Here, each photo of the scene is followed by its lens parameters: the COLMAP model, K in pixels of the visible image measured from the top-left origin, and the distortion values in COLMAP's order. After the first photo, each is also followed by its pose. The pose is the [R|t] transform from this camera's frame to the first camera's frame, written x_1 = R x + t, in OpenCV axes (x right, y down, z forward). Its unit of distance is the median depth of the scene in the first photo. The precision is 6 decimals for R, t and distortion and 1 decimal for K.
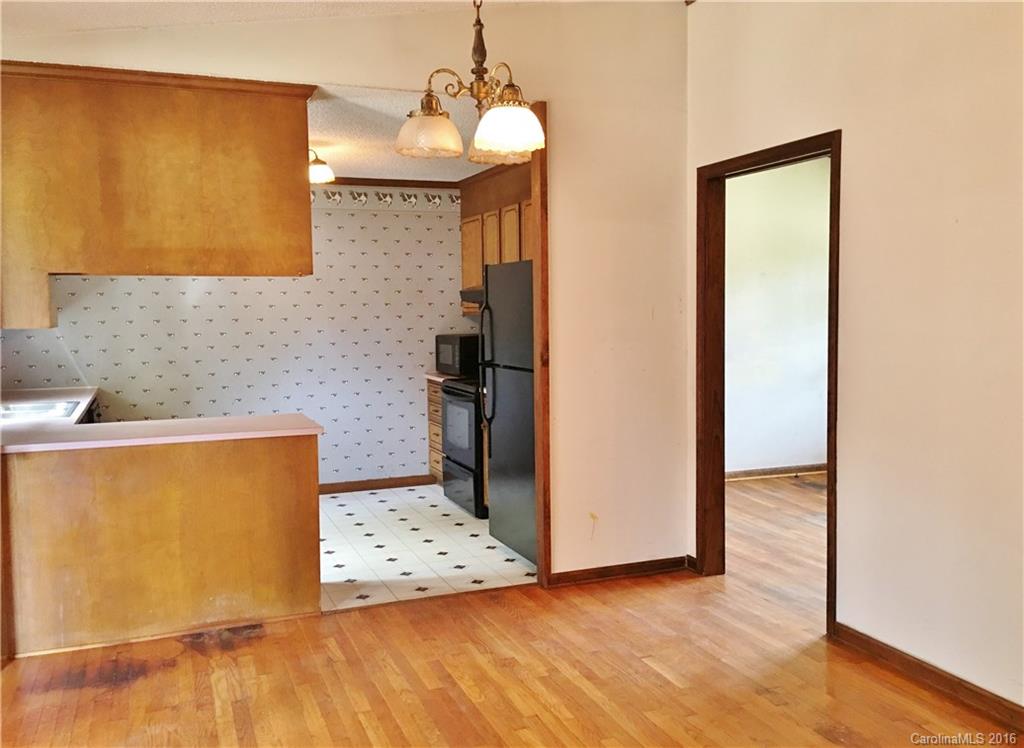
lens RADIAL K [[905.9, 0, 511.9], [0, 905.9, 374.7], [0, 0, 1]] dist [0.019948, -0.000804]
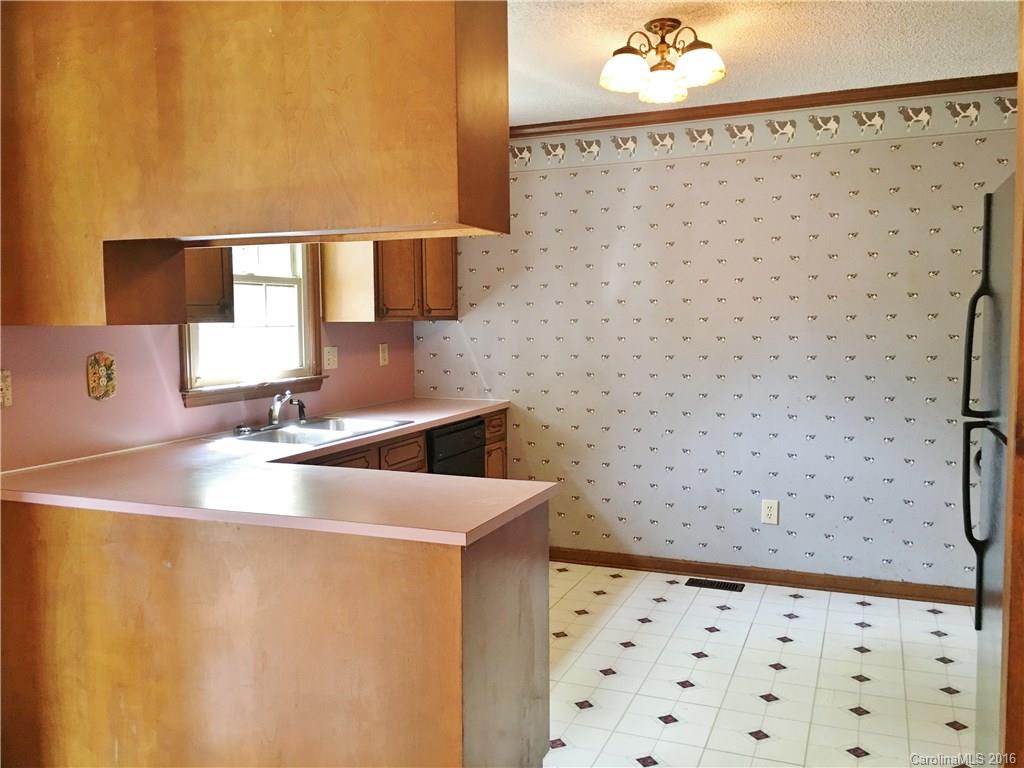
lens RADIAL K [[876.6, 0, 511.2], [0, 876.6, 381.5], [0, 0, 1]] dist [0.067031, -0.076605]
pose [[0.719786, 0.055823, -0.691948, 0.103936], [-0.051048, 0.998319, 0.027438, -0.029491], [0.692316, 0.015573, 0.721426, 0.509744]]
